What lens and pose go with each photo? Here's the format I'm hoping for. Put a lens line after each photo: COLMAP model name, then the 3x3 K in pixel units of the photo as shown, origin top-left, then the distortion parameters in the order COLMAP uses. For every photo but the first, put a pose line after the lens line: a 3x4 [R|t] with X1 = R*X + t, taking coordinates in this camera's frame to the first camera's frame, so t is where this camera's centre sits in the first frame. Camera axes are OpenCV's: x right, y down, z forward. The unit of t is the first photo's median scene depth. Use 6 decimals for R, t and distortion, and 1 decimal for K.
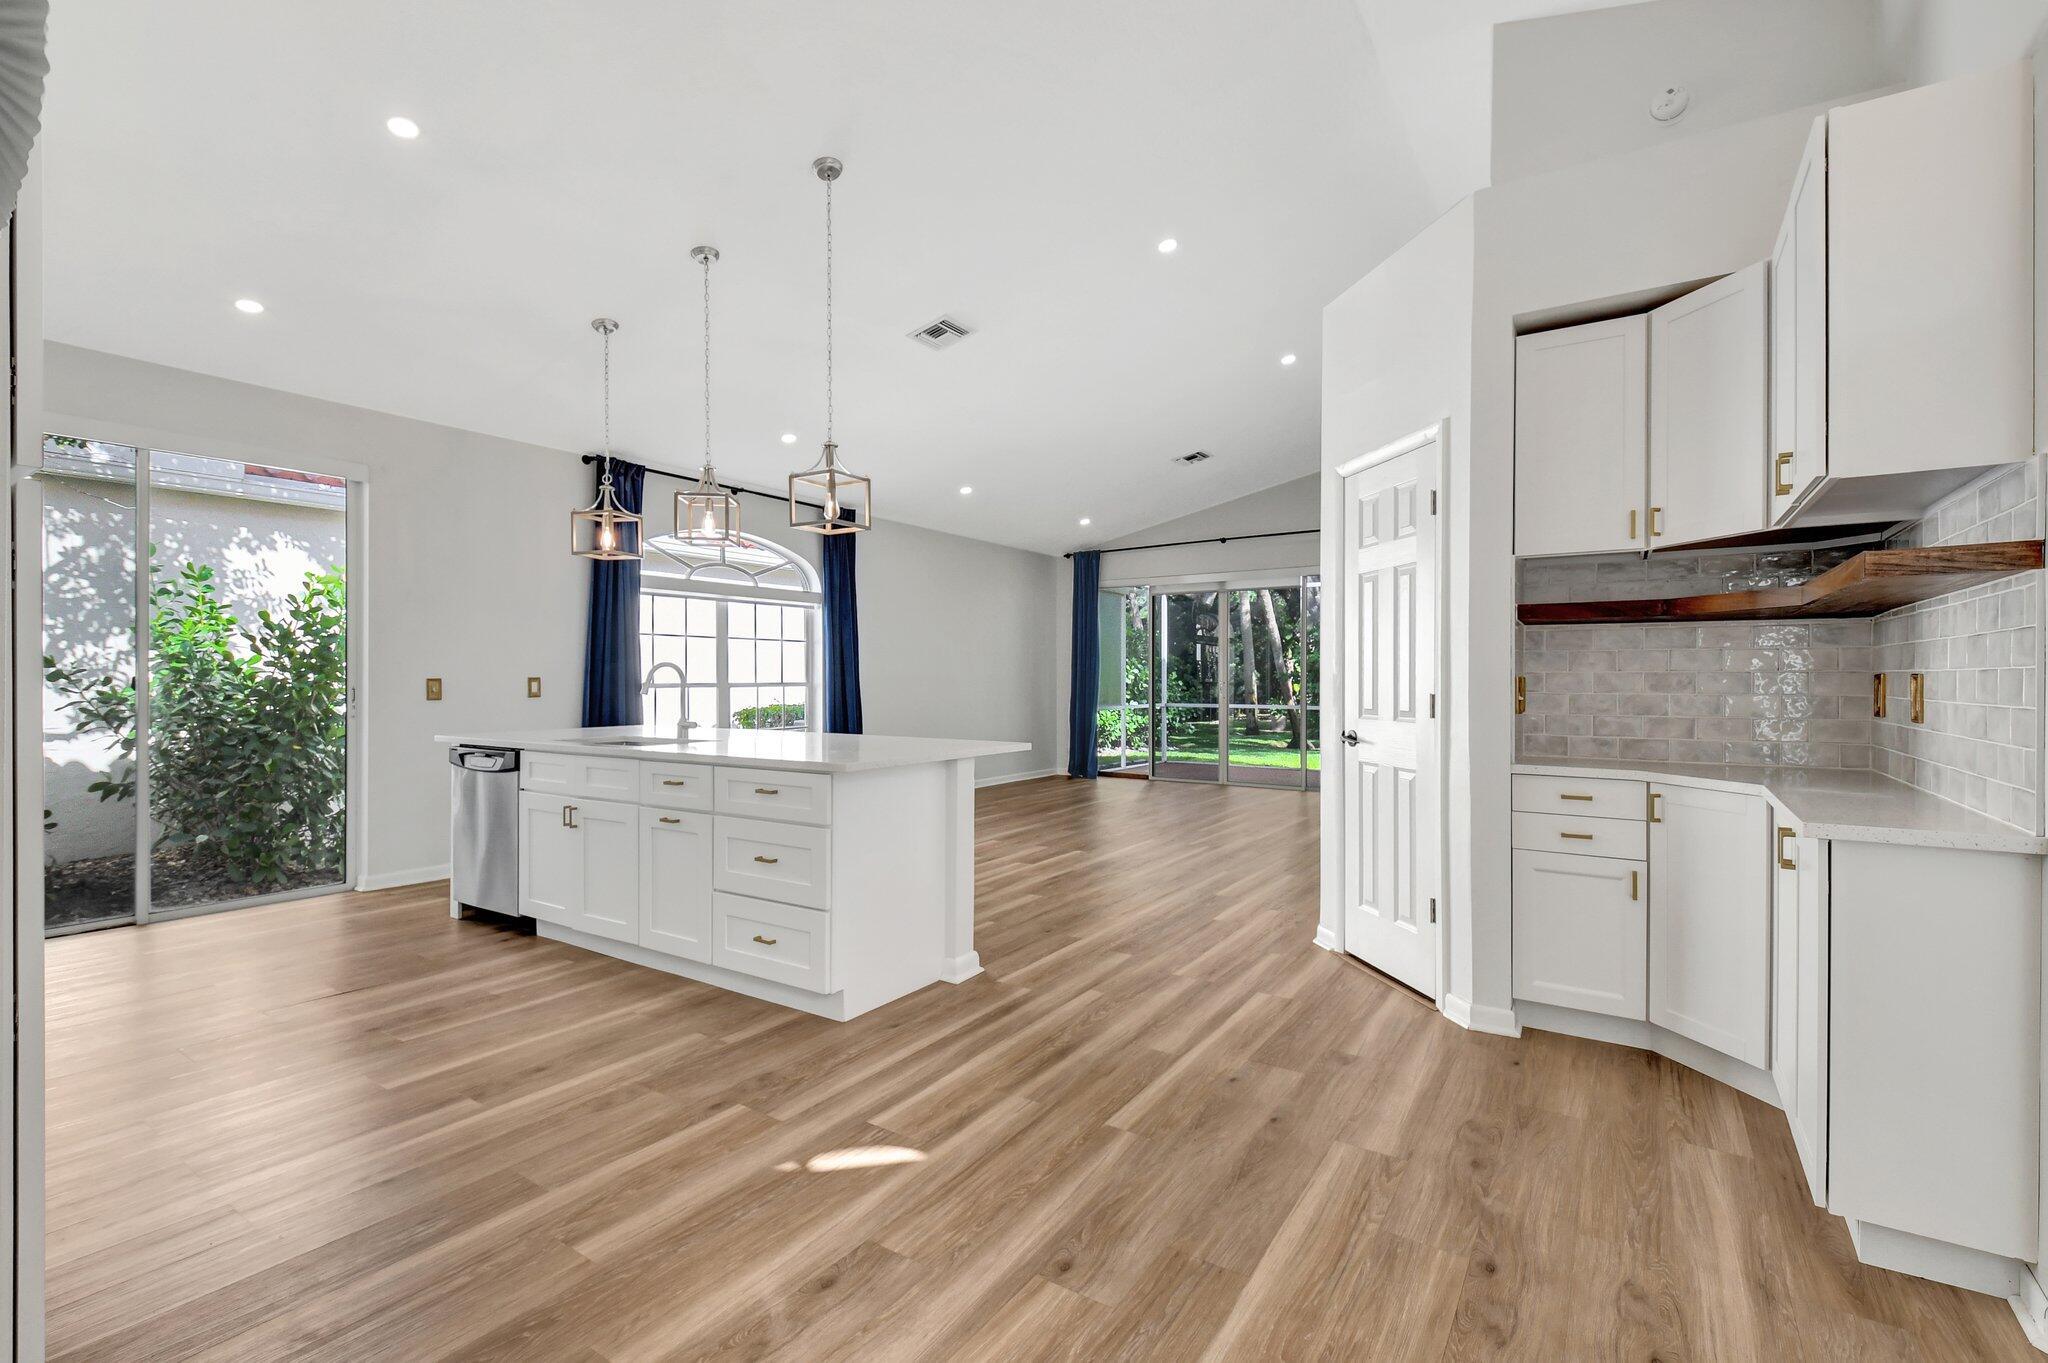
lens RADIAL K [[919.0, 0, 996.3], [0, 919.0, 681.6], [0, 0, 1]] dist [-0.002032, -0.001006]
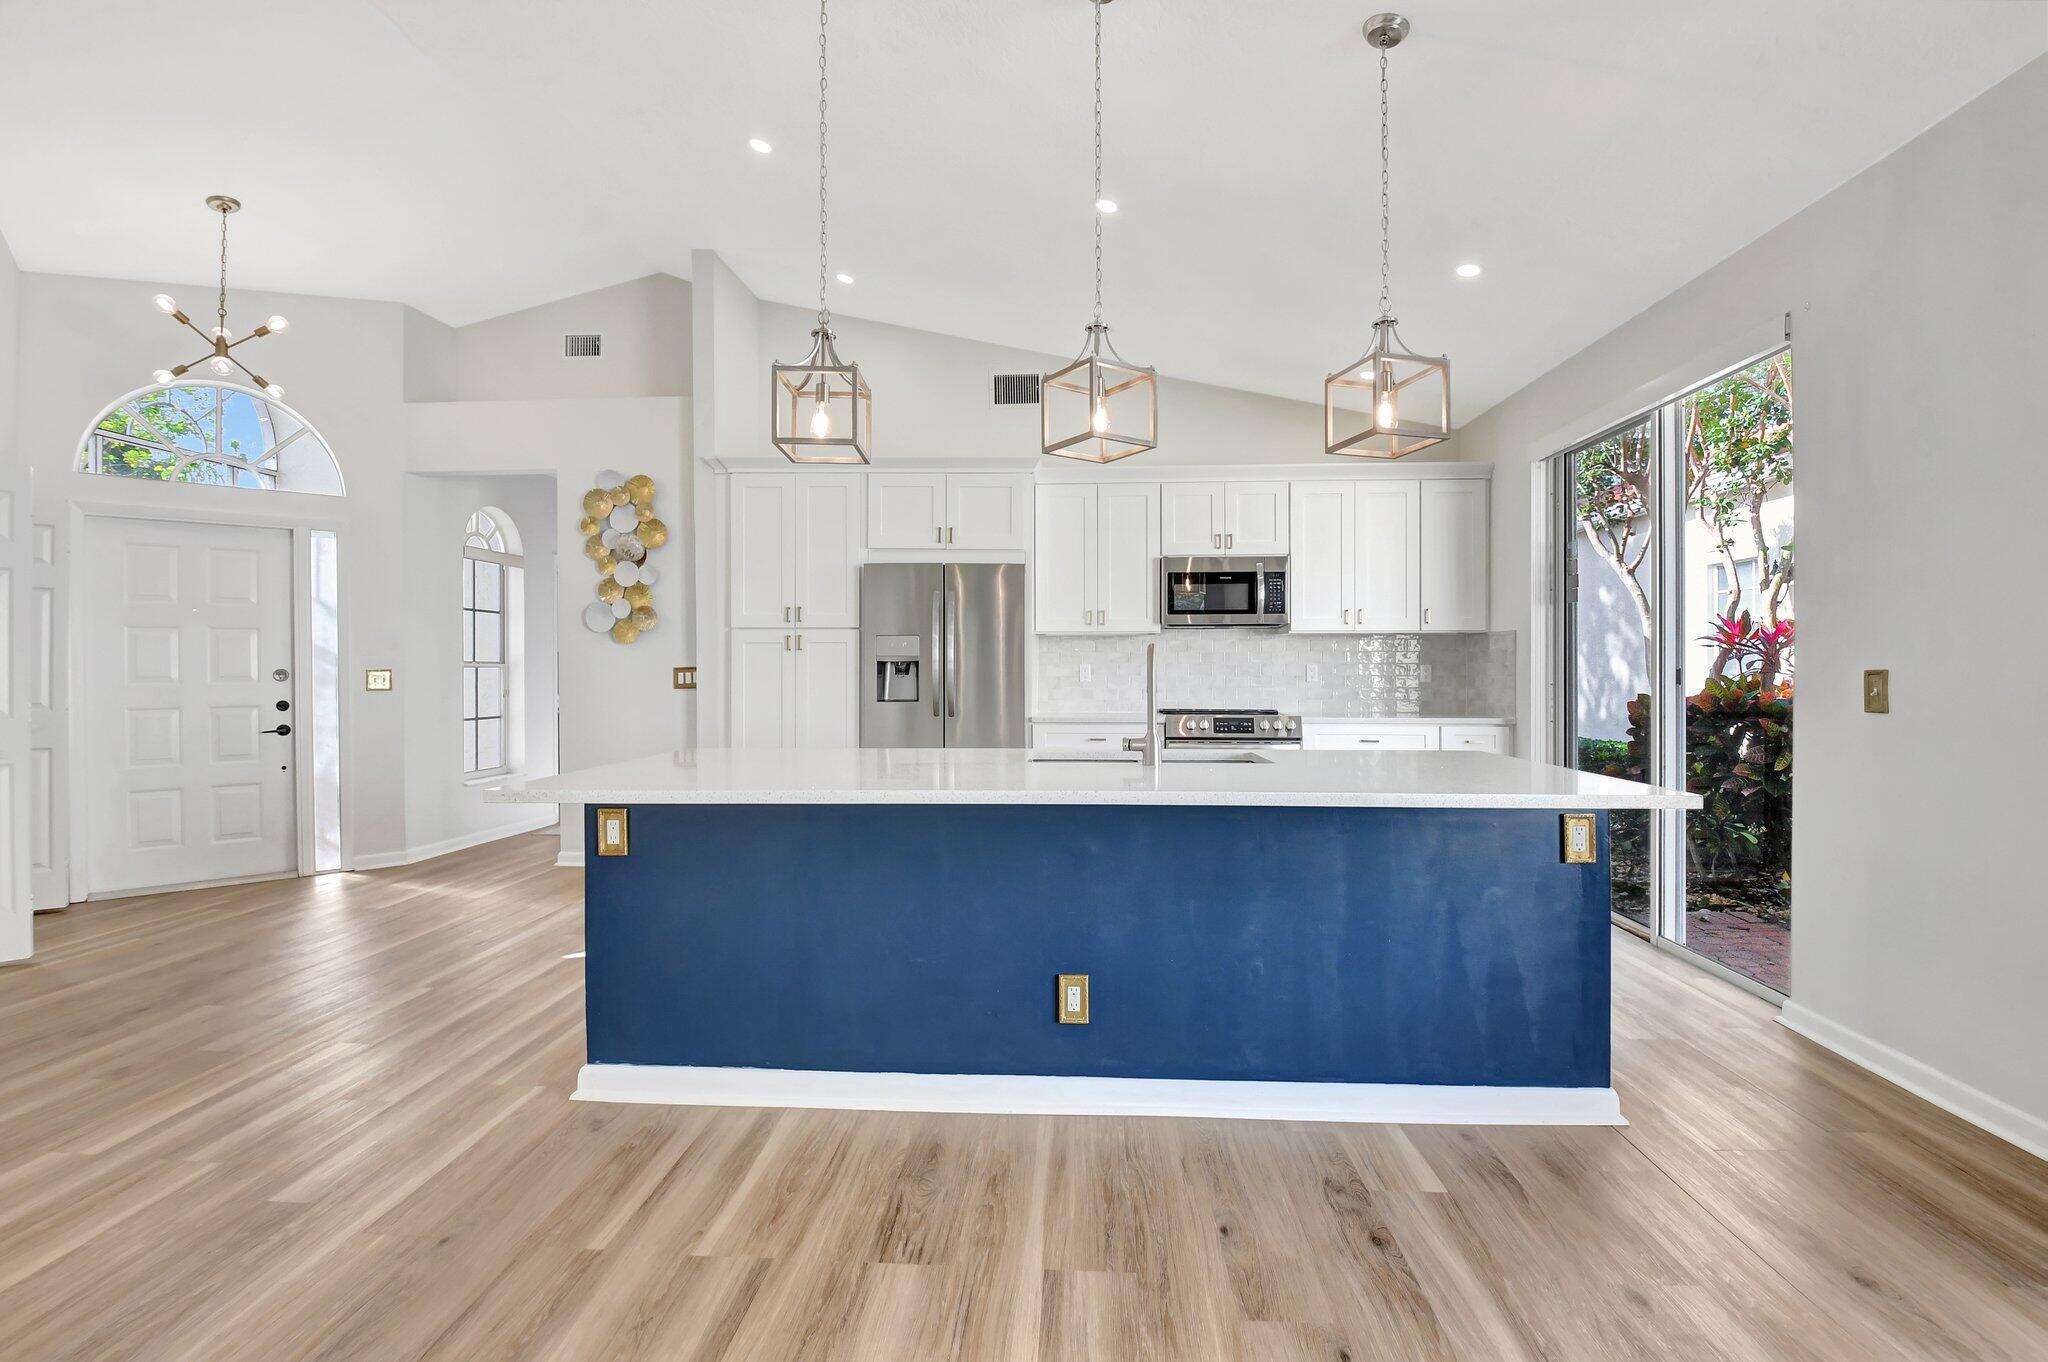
lens RADIAL K [[926.8, 0, 1053.5], [0, 926.8, 678.6], [0, 0, 1]] dist [-0.001223, -0.013582]
pose [[-0.841123, 0.007342, -0.540794, 0.029885], [-0.000535, 0.999896, 0.014407, -0.003845], [0.540844, 0.012407, -0.841031, 0.989676]]
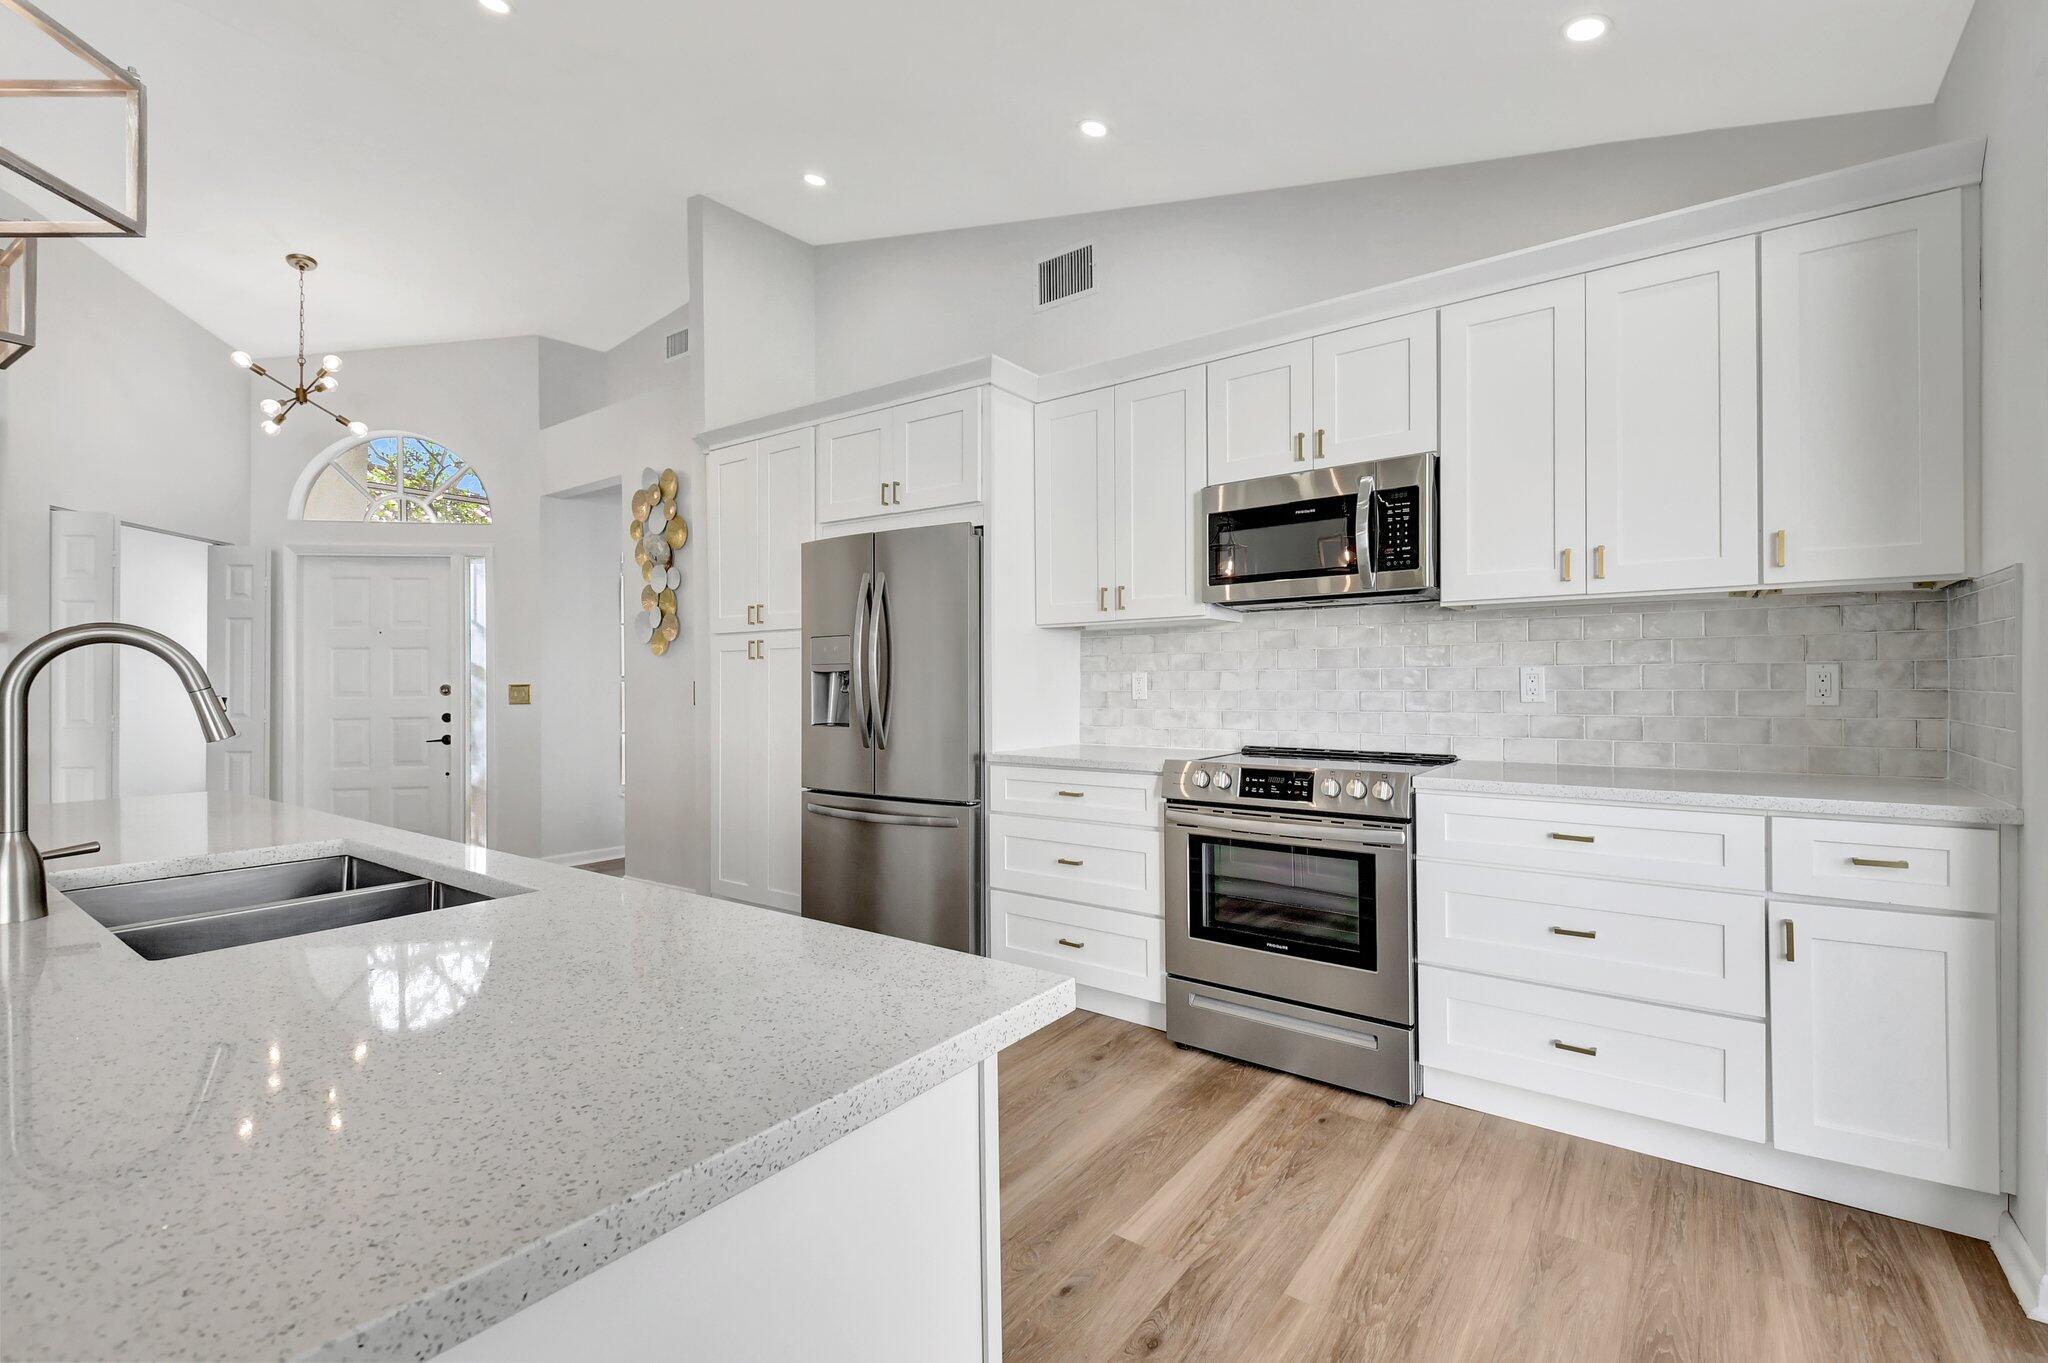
lens RADIAL K [[886.1, 0, 1065.5], [0, 886.1, 678.2], [0, 0, 1]] dist [0.001167, -0.000129]
pose [[-0.999952, 0.007289, 0.006486, -0.433142], [0.007276, 0.999971, -0.002081, -0.000286], [-0.006501, -0.002034, -0.999977, 0.809149]]
